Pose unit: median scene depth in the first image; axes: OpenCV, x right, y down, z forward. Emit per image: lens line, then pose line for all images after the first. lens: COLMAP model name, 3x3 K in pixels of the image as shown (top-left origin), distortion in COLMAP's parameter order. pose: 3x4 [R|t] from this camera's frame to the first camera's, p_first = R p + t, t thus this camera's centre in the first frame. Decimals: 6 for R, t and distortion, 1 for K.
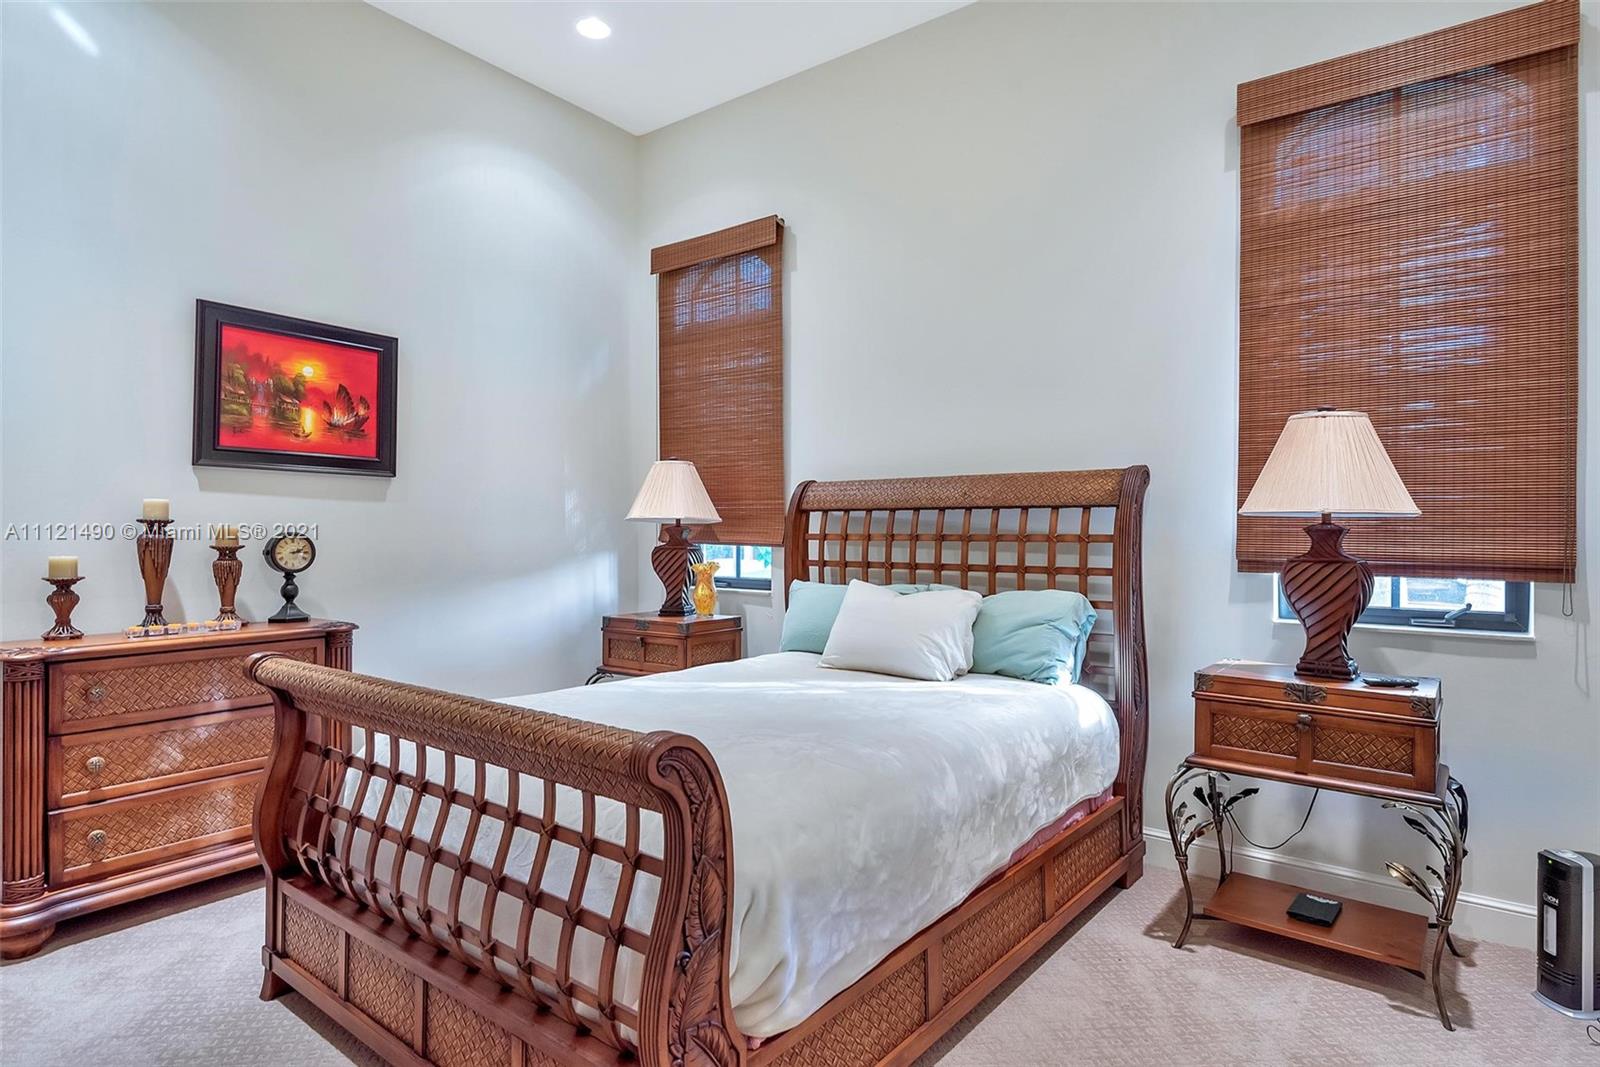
lens RADIAL K [[872.5, 0, 800.0], [0, 872.5, 533.5], [0, 0, 1]] dist [0.052342, -0.000462]
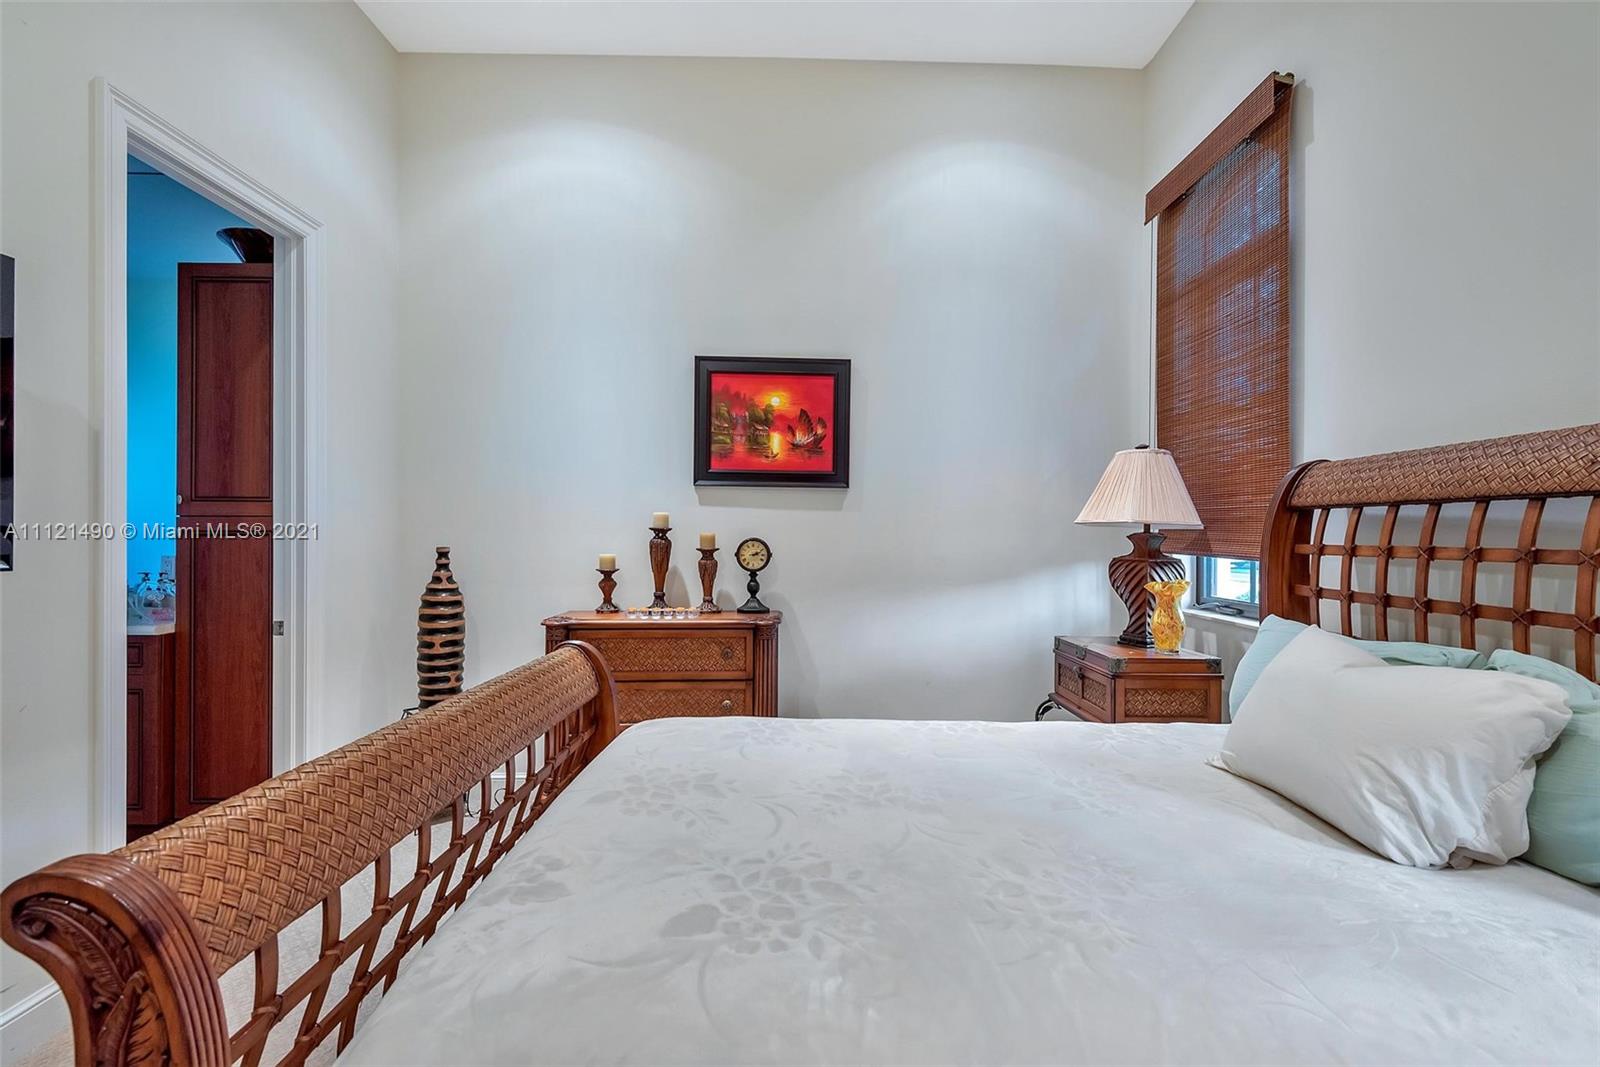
lens RADIAL K [[737.3, 0, 800.0], [0, 737.3, 533.5], [0, 0, 1]] dist [0.055031, -0.028367]
pose [[0.627246, 0.000837, -0.778821, 0.228216], [-0.006076, 0.999974, -0.003819, -0.003704], [0.778798, 0.007127, 0.627235, 0.409230]]
